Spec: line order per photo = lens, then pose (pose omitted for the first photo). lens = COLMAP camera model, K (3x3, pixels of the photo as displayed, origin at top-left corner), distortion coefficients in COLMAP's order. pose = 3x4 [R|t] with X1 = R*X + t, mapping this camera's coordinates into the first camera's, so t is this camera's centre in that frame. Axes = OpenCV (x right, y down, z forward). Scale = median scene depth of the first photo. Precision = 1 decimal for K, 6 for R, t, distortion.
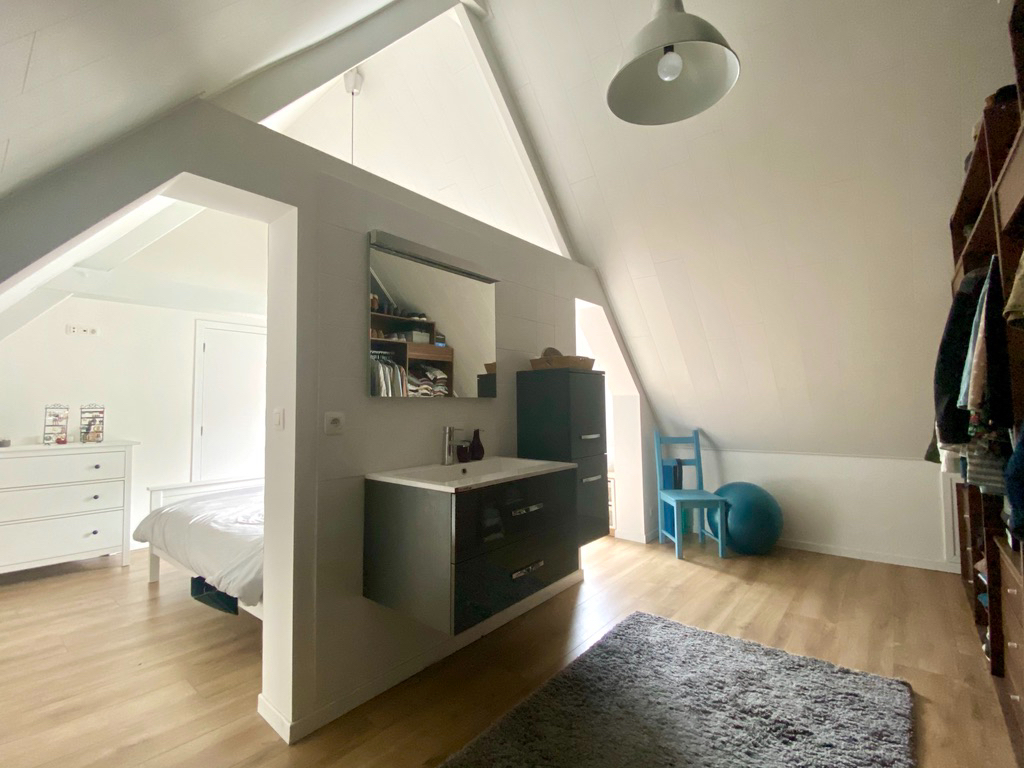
lens RADIAL K [[461.7, 0, 510.9], [0, 461.7, 382.2], [0, 0, 1]] dist [0.017969, -0.023913]
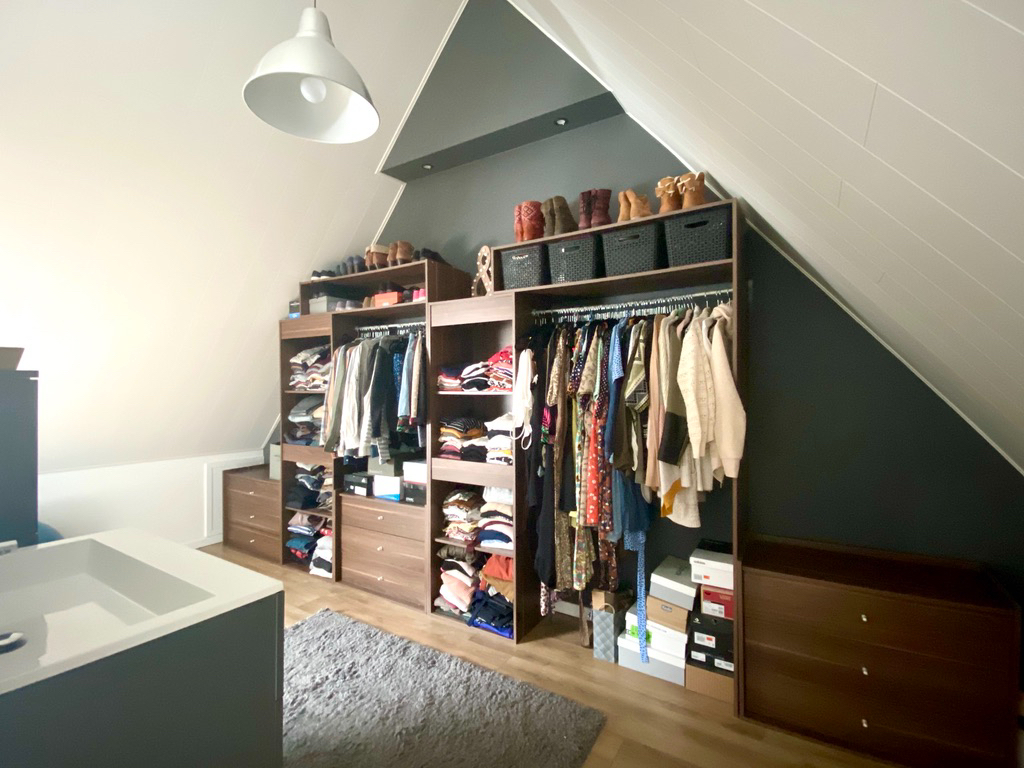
lens RADIAL K [[461.7, 0, 510.9], [0, 461.7, 382.2], [0, 0, 1]] dist [0.017969, -0.023913]
pose [[-0.142148, 0.032151, 0.989323, -0.710599], [-0.048508, 0.998045, -0.039405, -0.021546], [-0.988656, -0.053592, -0.140311, 0.708820]]
